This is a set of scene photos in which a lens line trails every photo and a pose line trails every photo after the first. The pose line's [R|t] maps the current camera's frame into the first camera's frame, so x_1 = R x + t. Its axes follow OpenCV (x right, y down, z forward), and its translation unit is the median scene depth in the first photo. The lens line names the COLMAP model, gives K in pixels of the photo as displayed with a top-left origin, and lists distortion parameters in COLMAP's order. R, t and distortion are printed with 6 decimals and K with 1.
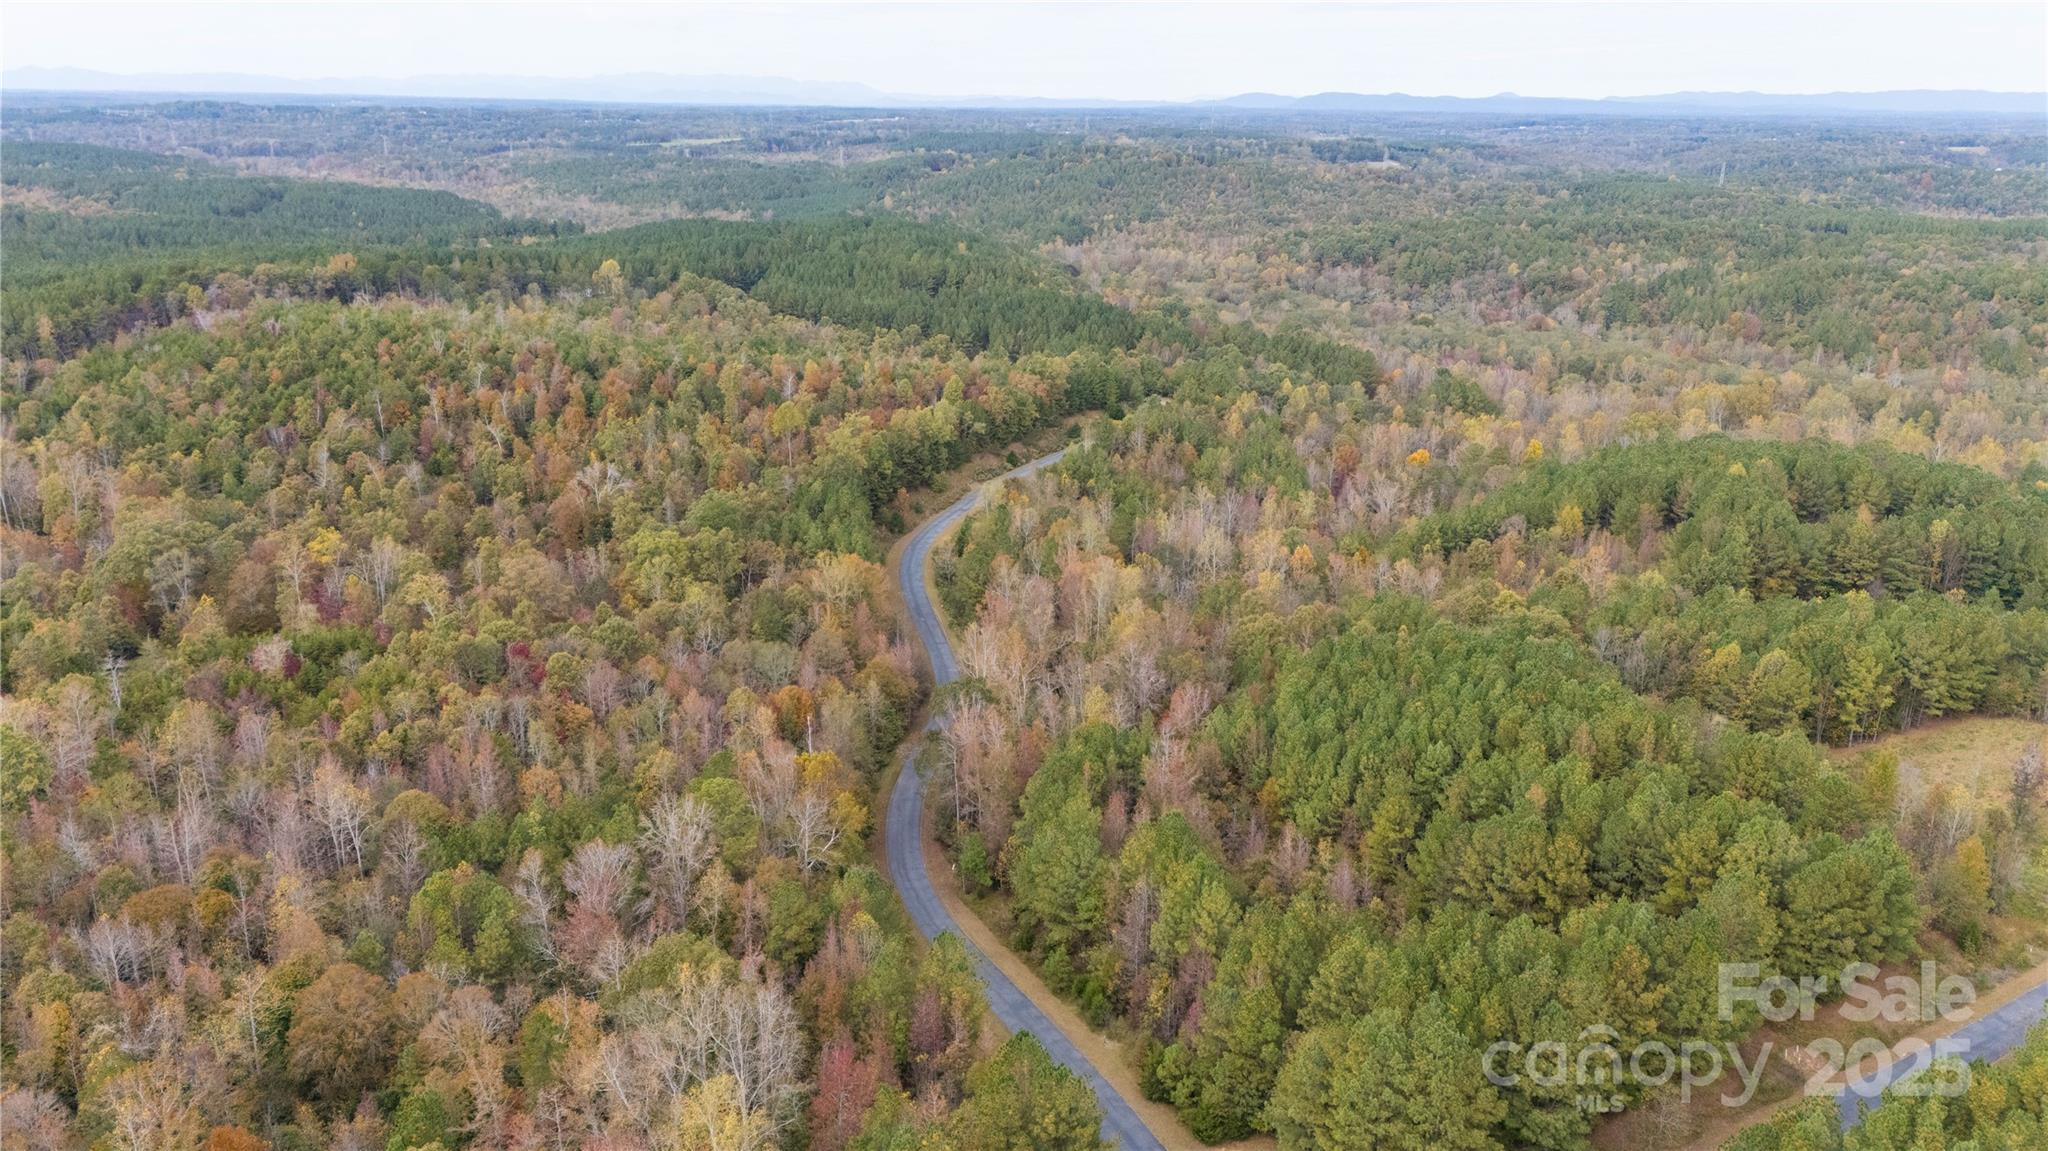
lens RADIAL K [[1500.5, 0, 1024.0], [0, 1500.5, 575.5], [0, 0, 1]] dist [0.085393, -0.081023]
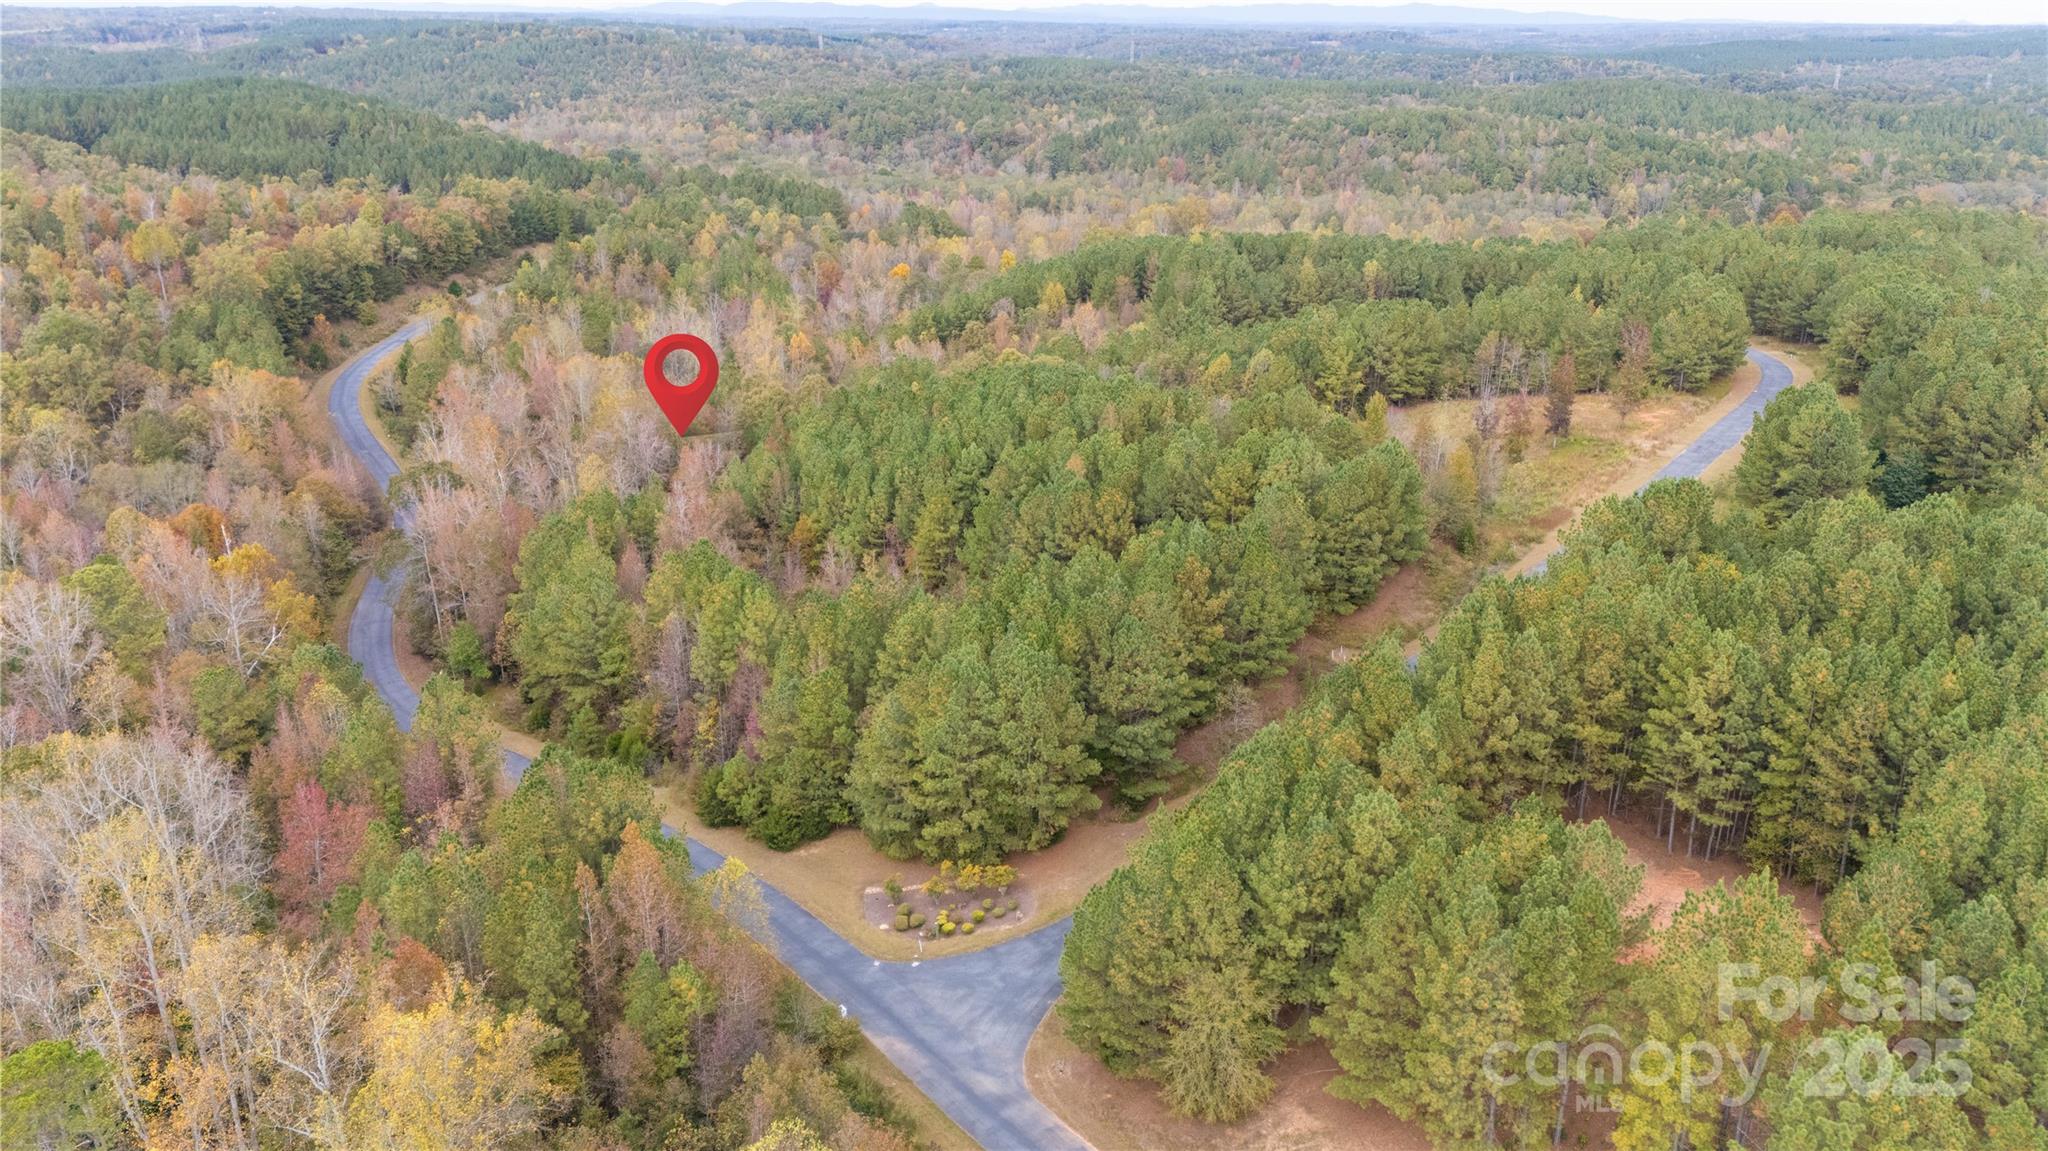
lens RADIAL K [[1498.1, 0, 1024.0], [0, 1498.1, 575.5], [0, 0, 1]] dist [0.104904, -0.120912]
pose [[0.937367, -0.121077, 0.326625, -0.008854], [0.107490, 0.992430, 0.059406, 0.096215], [-0.331345, -0.020577, 0.943285, 0.066803]]
